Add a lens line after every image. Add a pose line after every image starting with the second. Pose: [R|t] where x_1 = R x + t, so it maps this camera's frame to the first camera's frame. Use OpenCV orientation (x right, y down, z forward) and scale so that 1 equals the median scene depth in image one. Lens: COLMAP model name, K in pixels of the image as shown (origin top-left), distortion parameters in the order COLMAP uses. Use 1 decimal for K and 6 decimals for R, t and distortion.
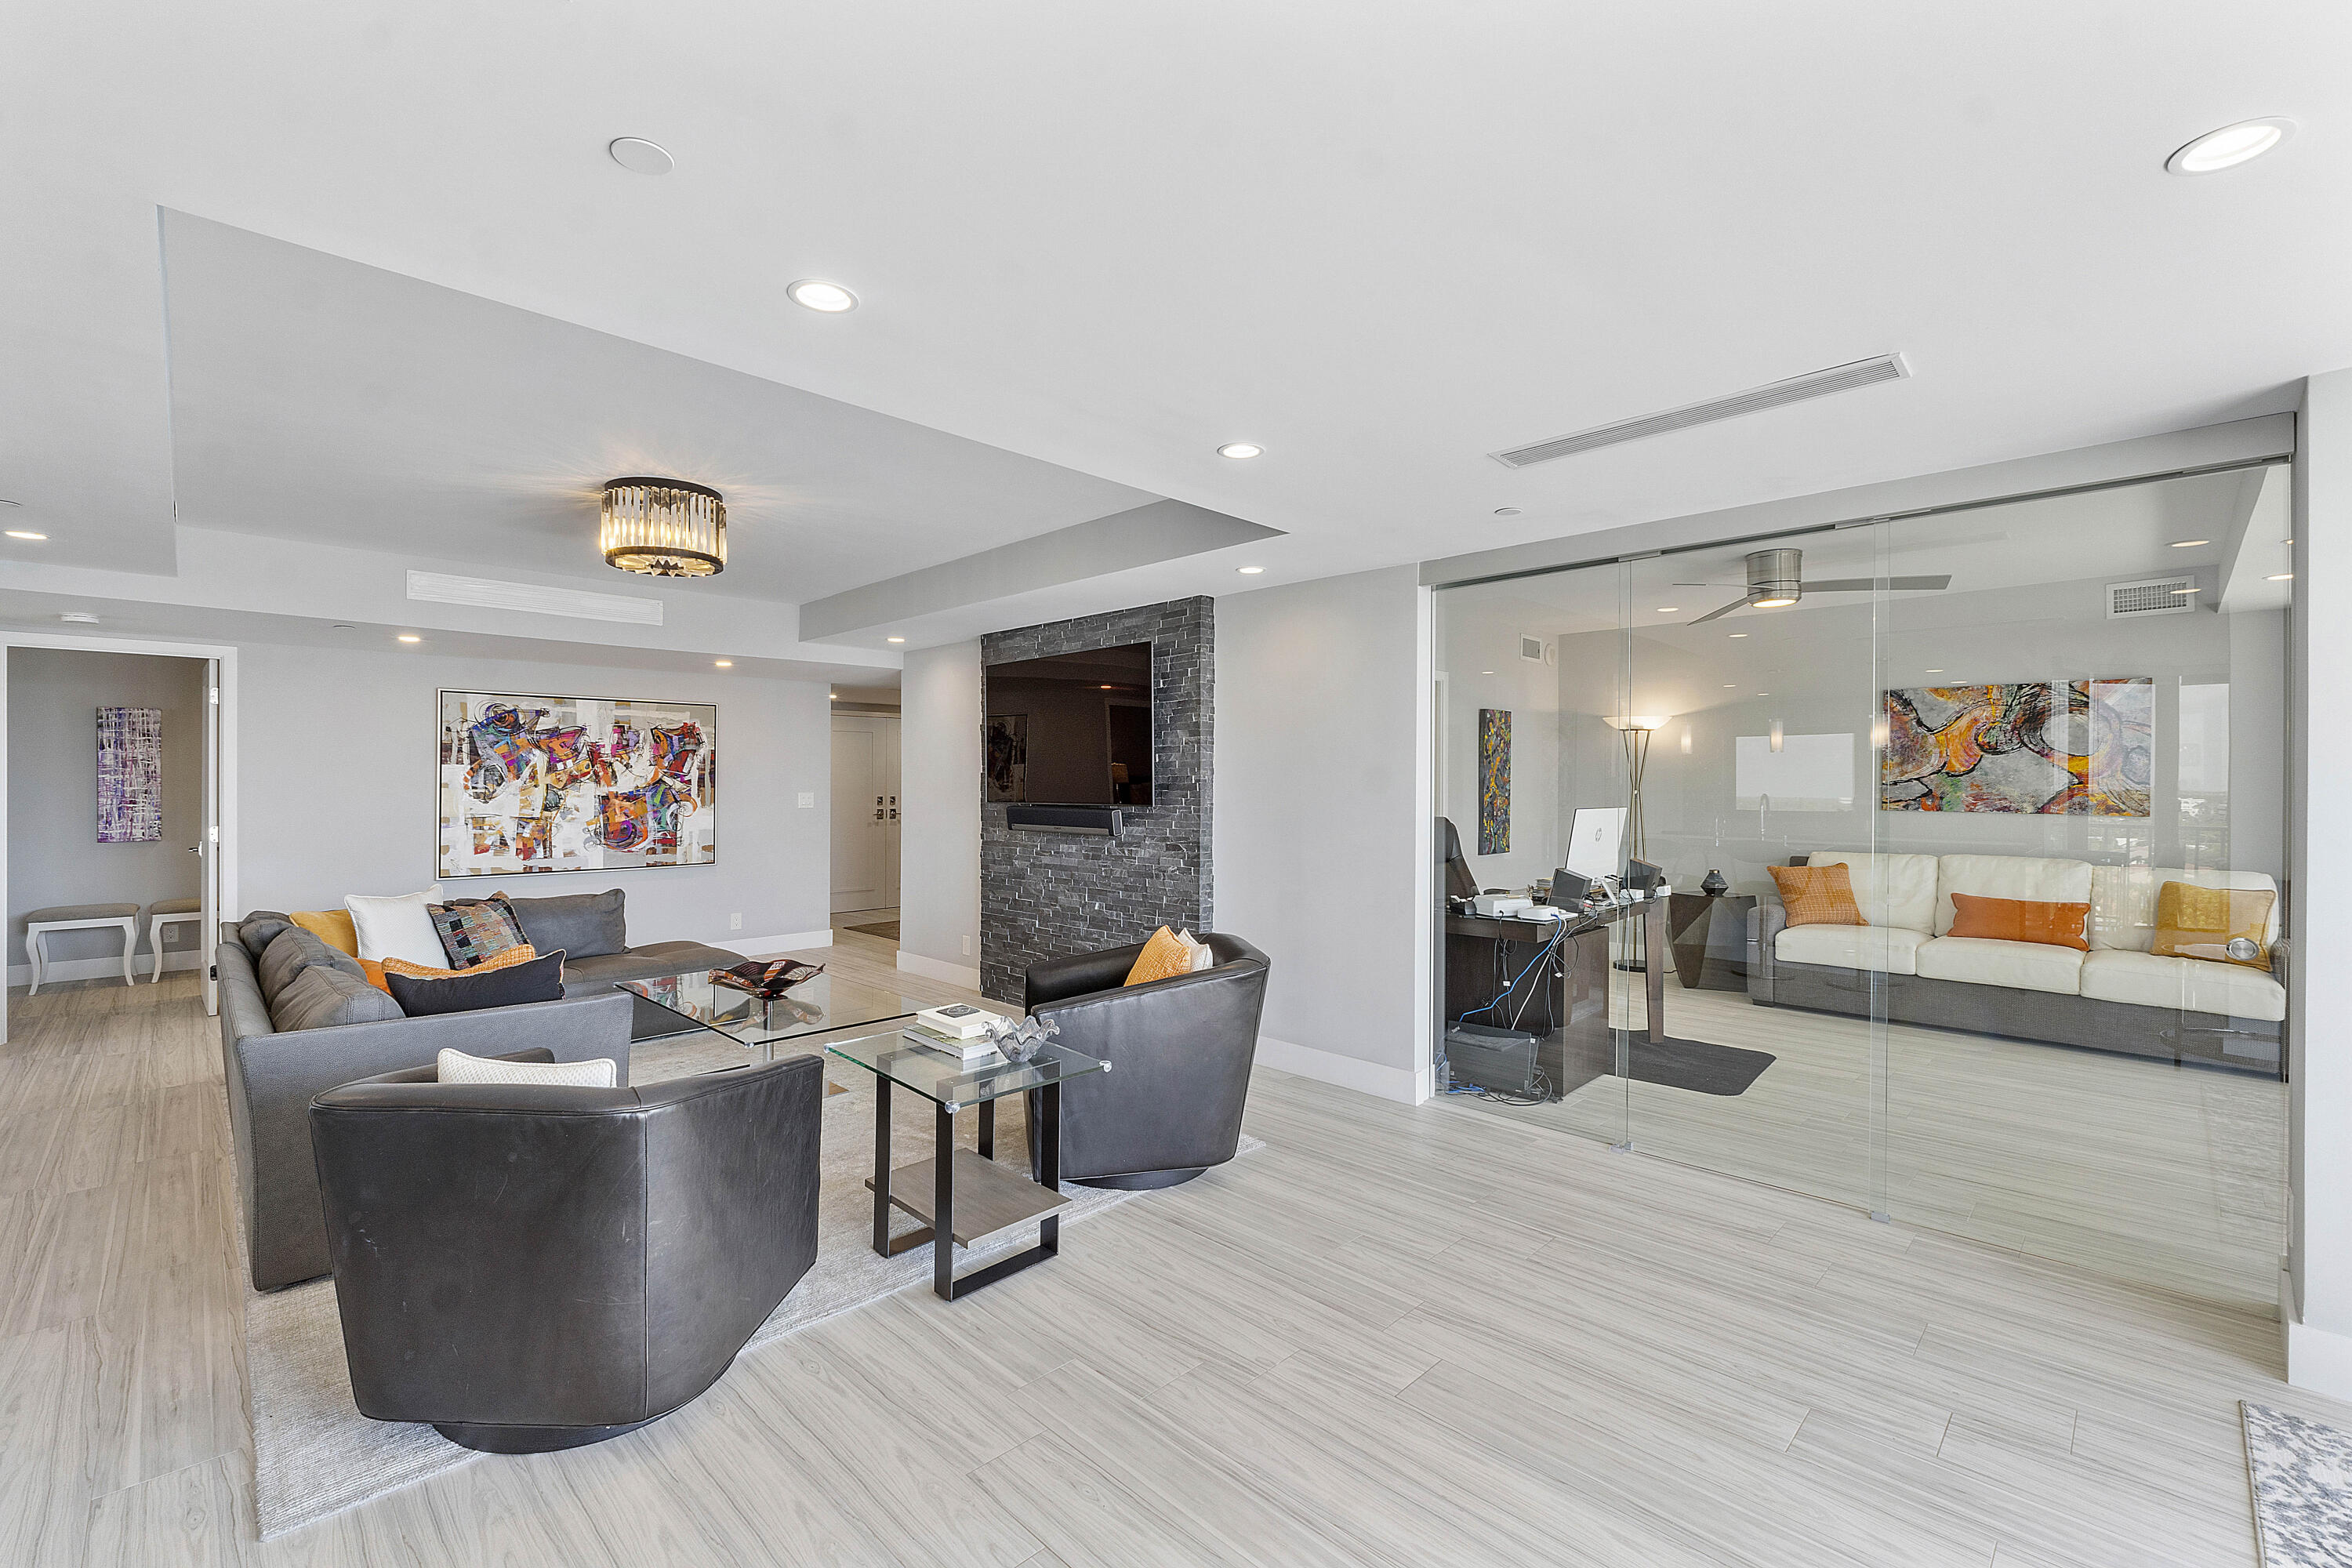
lens RADIAL K [[992.4, 0, 1166.1], [0, 992.4, 783.4], [0, 0, 1]] dist [-0.010456, -0.000172]
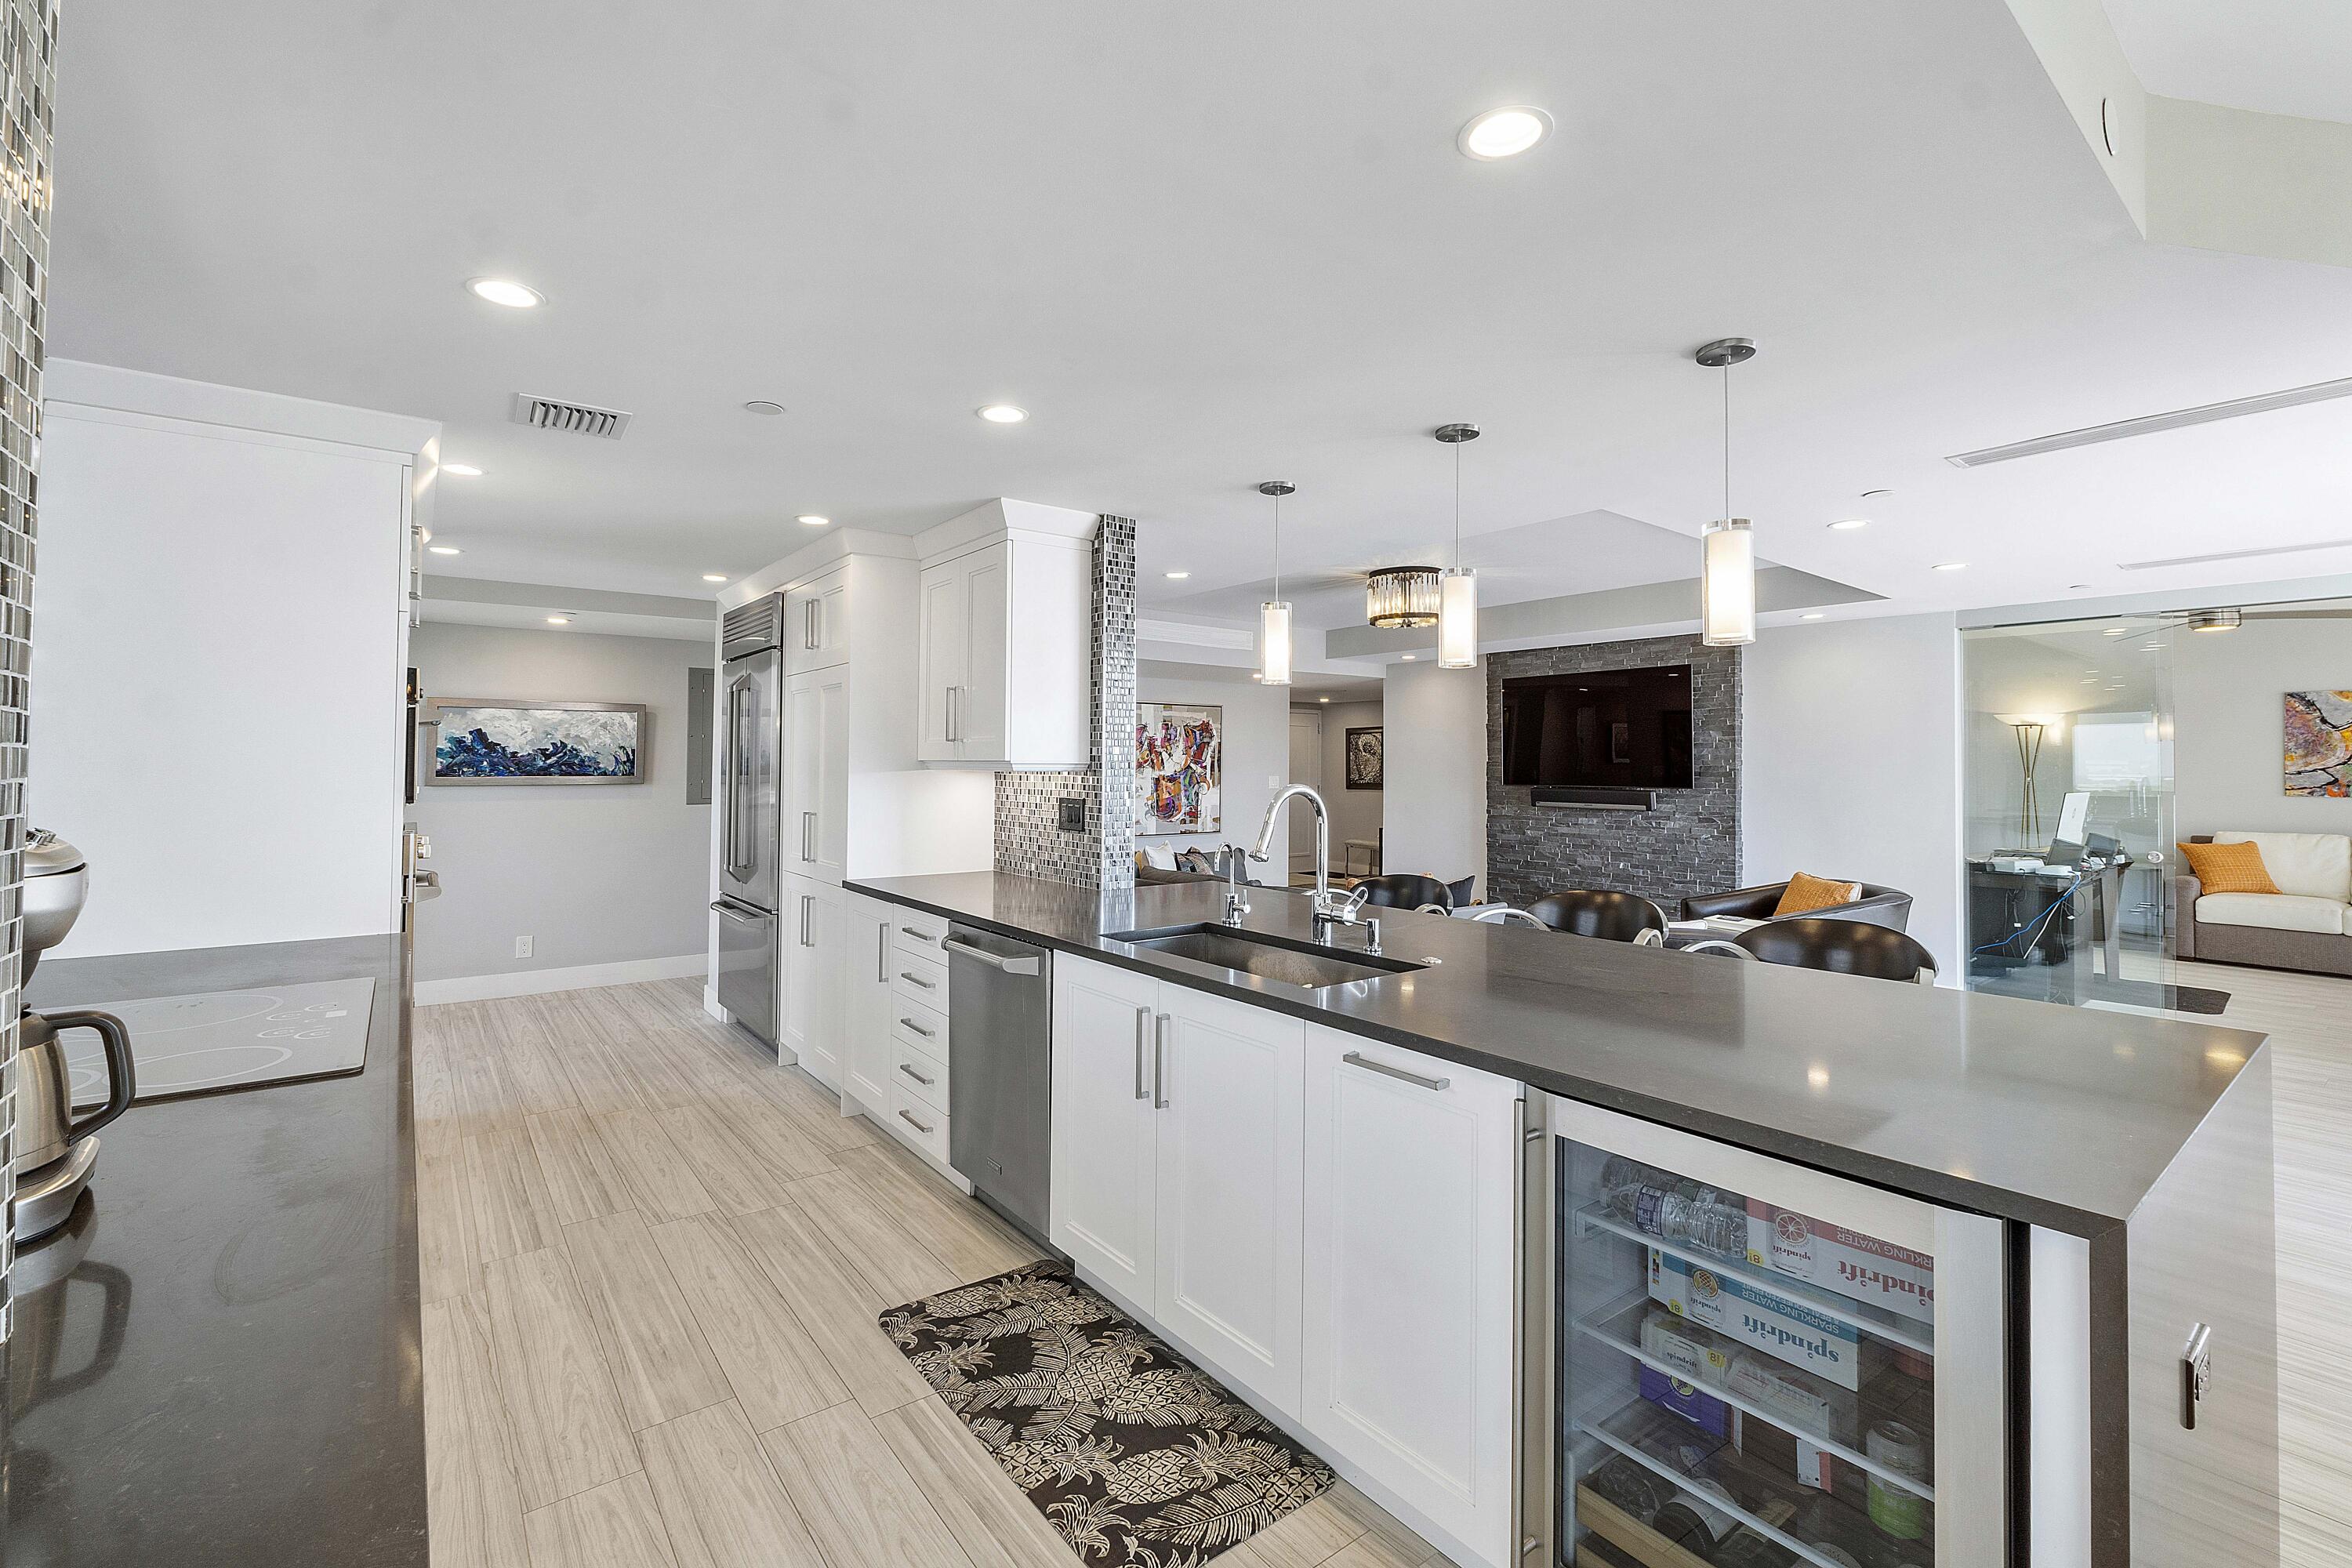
lens RADIAL K [[1006.9, 0, 1164.3], [0, 1006.9, 740.4], [0, 0, 1]] dist [-0.004855, -0.000231]
pose [[0.991548, 0.000269, -0.129739, -0.436475], [-0.003528, 0.999684, -0.024889, -0.004464], [0.129692, 0.025137, 0.991236, -0.341929]]
